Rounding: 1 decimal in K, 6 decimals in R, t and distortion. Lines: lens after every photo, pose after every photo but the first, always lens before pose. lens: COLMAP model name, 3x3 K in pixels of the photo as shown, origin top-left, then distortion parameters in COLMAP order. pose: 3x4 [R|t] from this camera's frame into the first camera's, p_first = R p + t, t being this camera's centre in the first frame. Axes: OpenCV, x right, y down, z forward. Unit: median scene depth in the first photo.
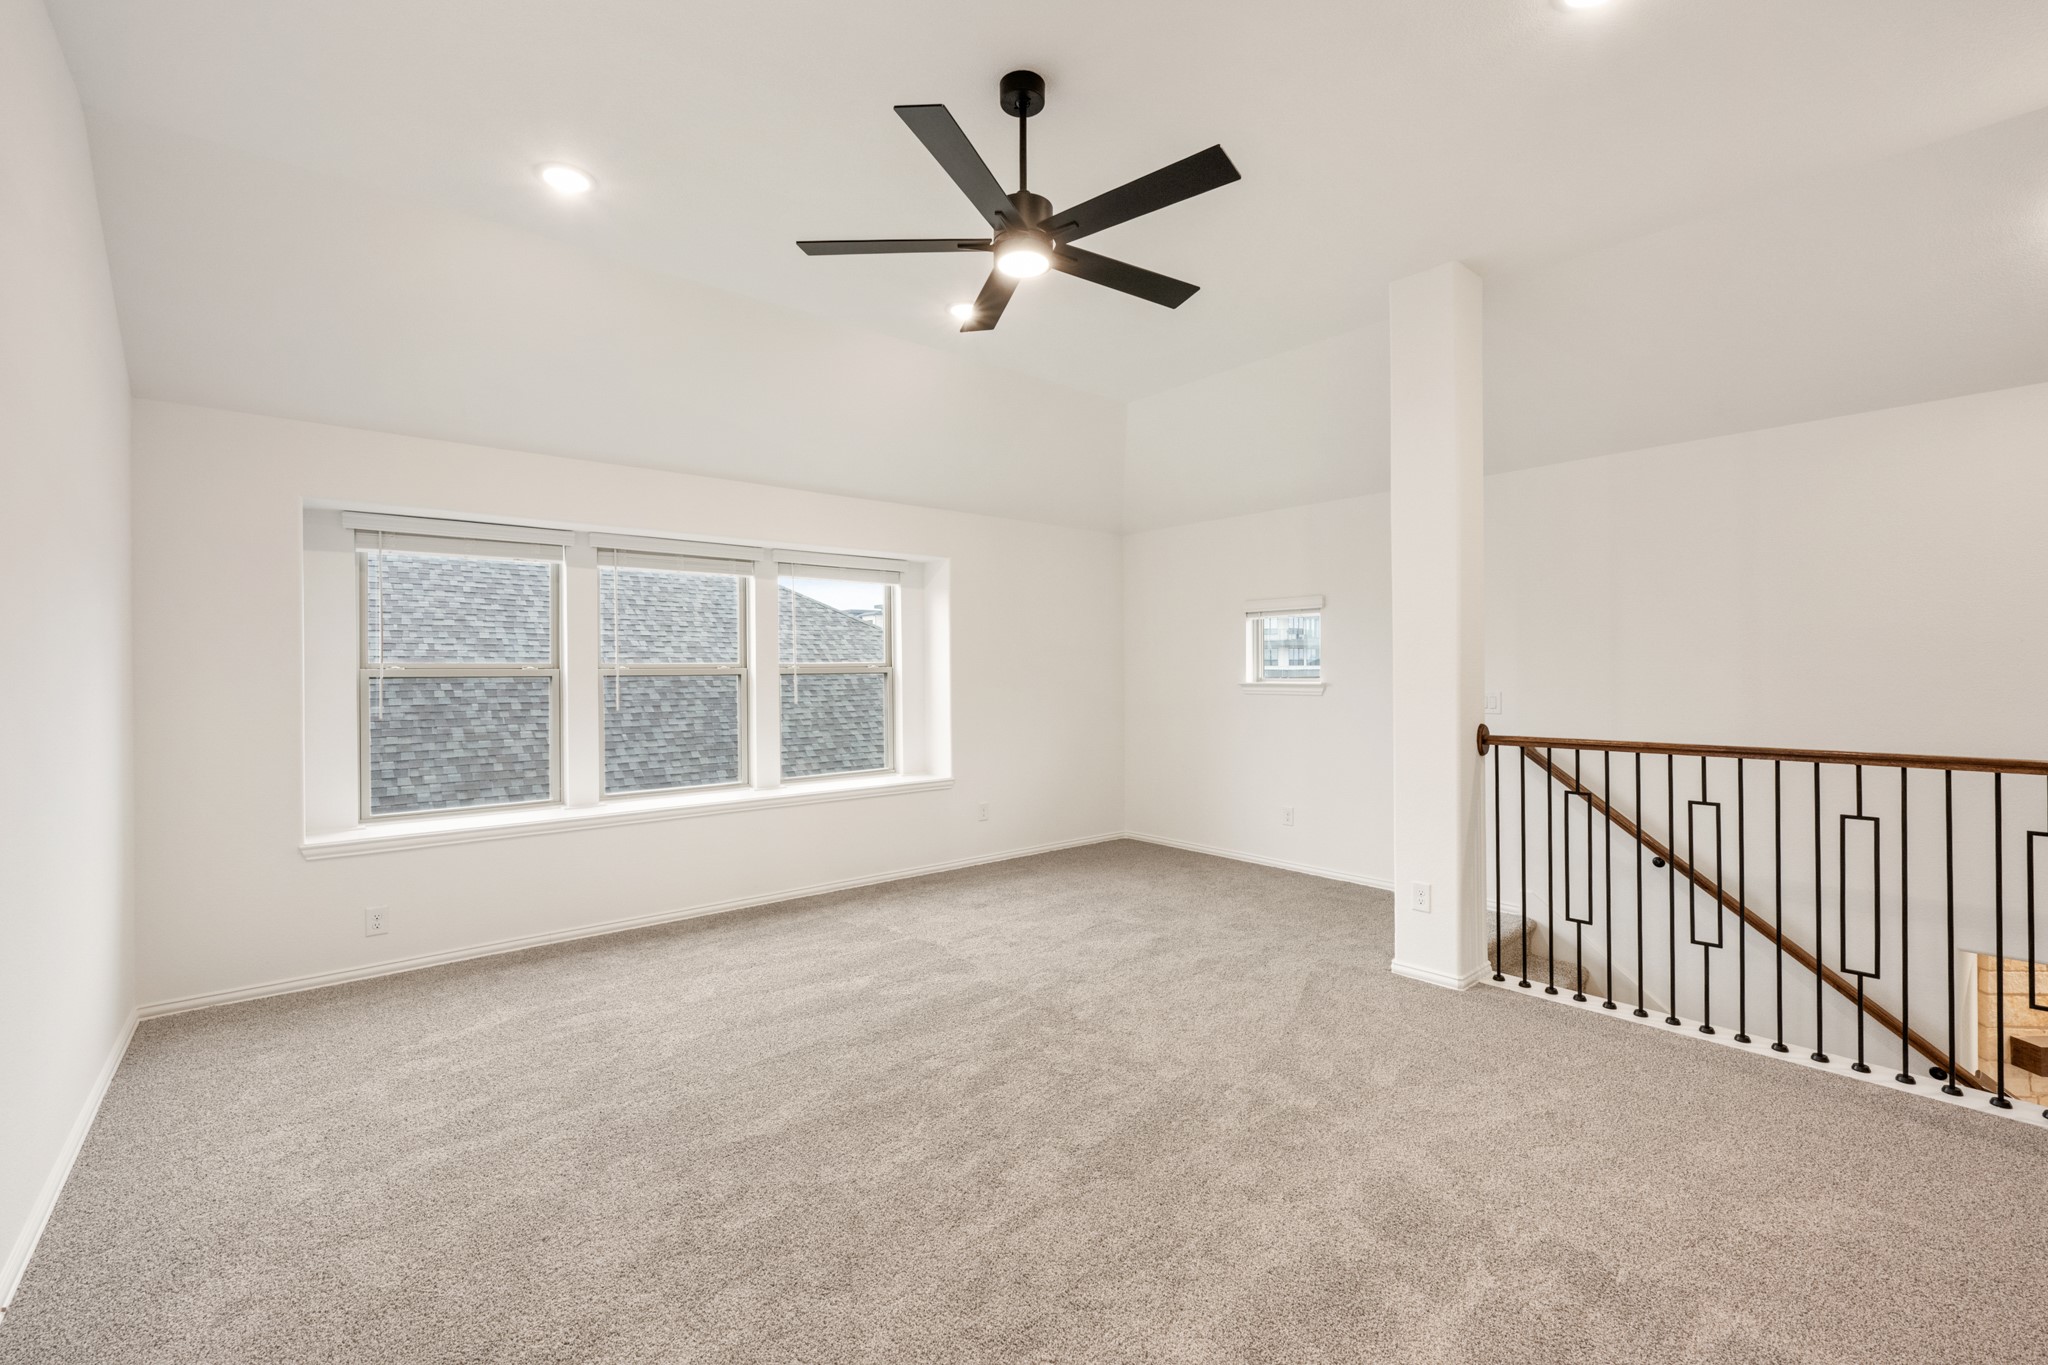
lens RADIAL K [[852.3, 0, 1024.0], [0, 852.3, 682.5], [0, 0, 1]] dist [0.000012, 0.000074]
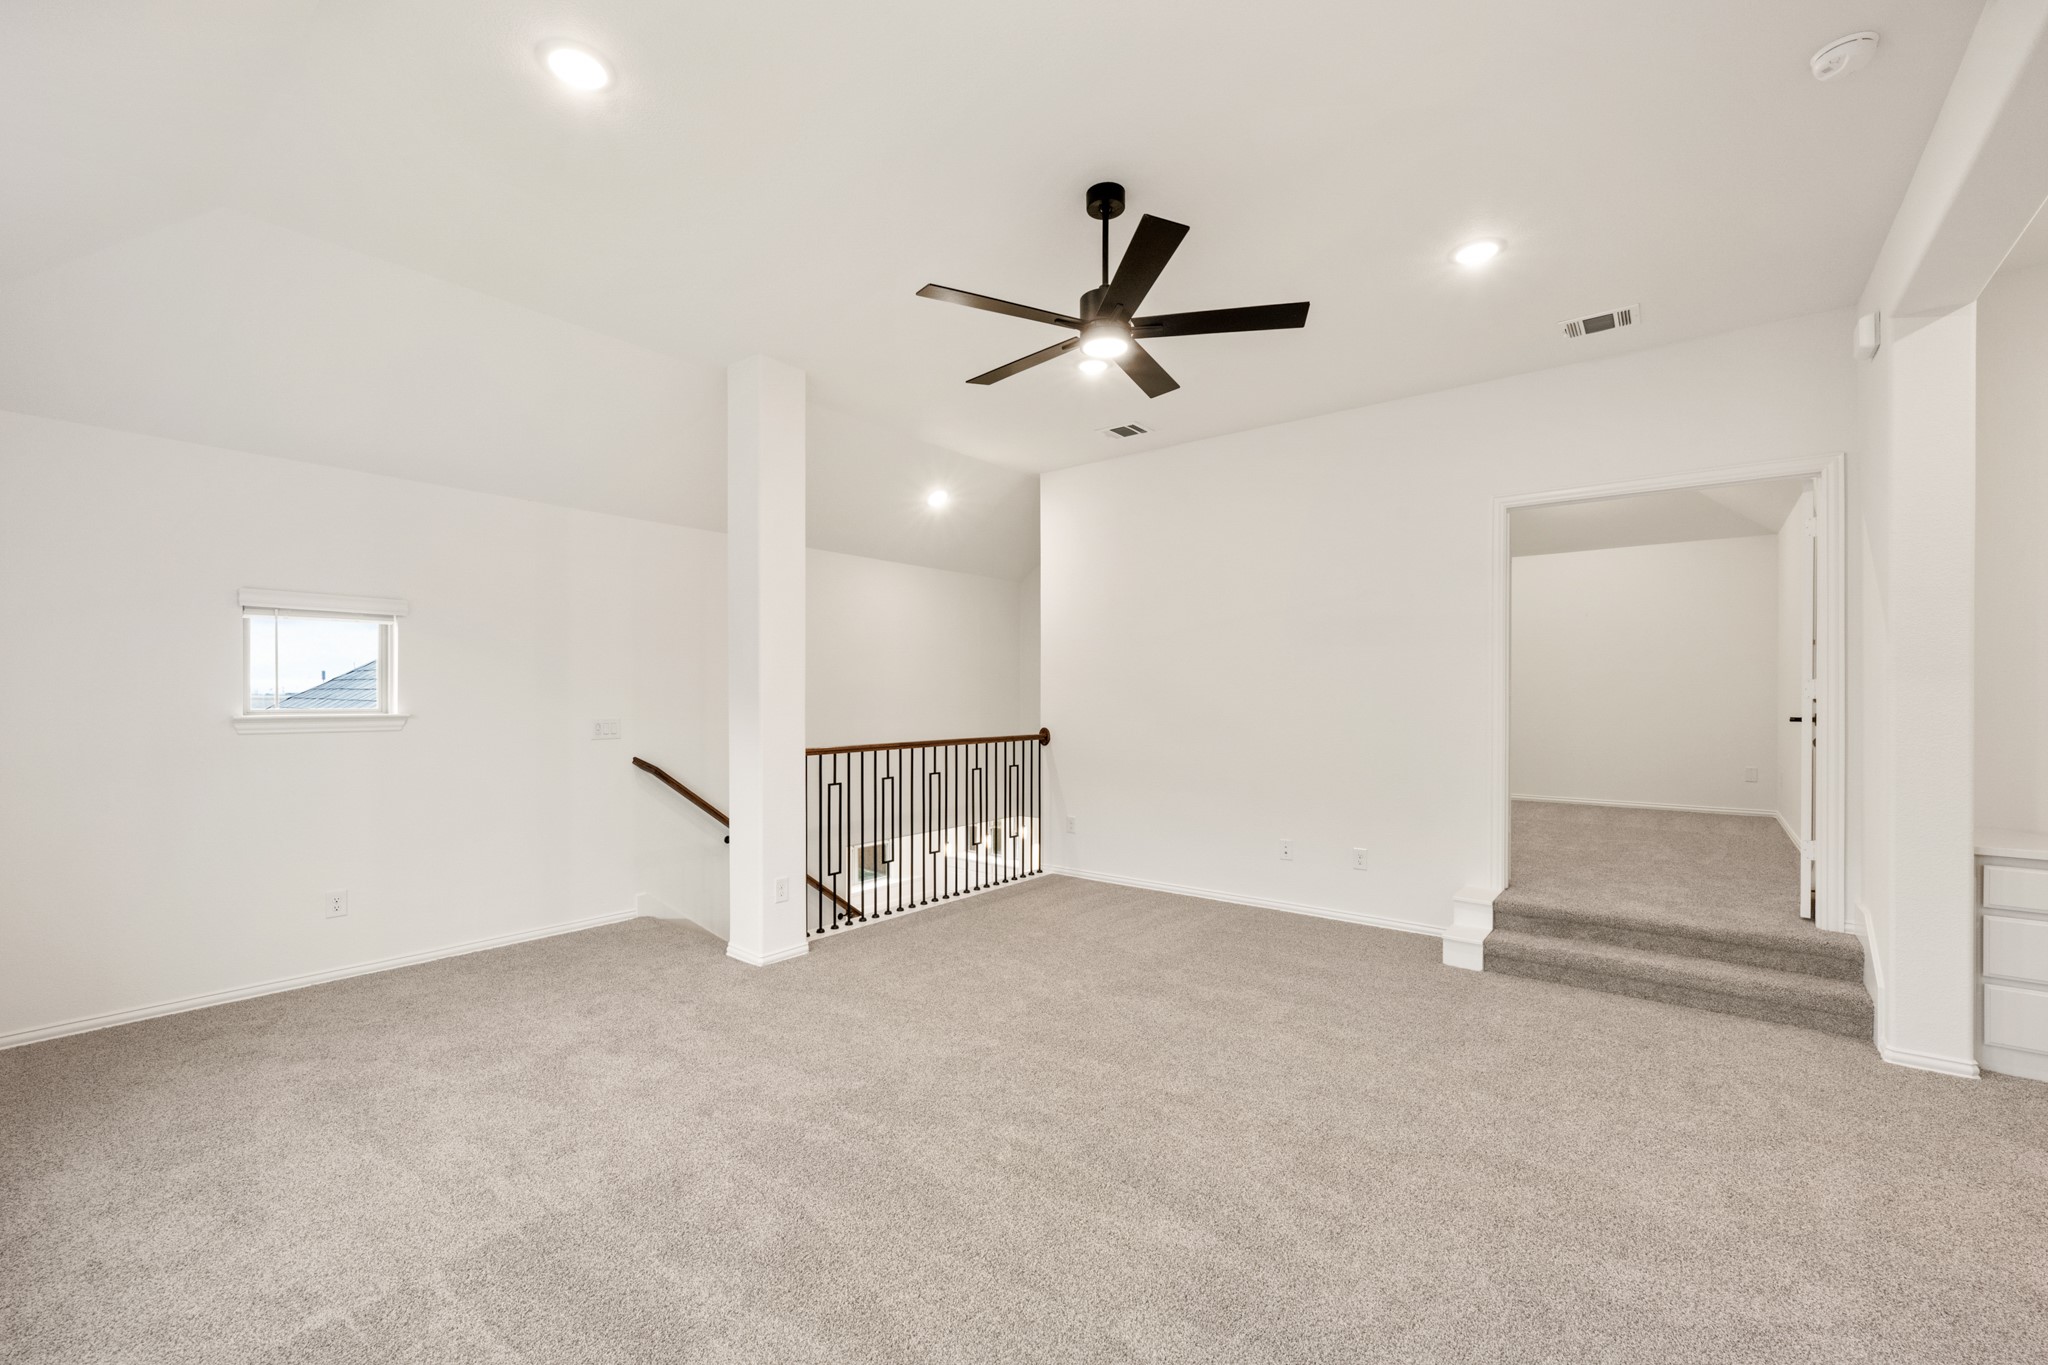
lens RADIAL K [[833.4, 0, 1018.5], [0, 833.4, 699.1], [0, 0, 1]] dist [0.000540, 0.000231]
pose [[-0.187216, 0.008115, 0.982285, -0.755007], [0.012646, 0.999903, -0.005851, -0.000100], [-0.982237, 0.011327, -0.187301, 0.926535]]
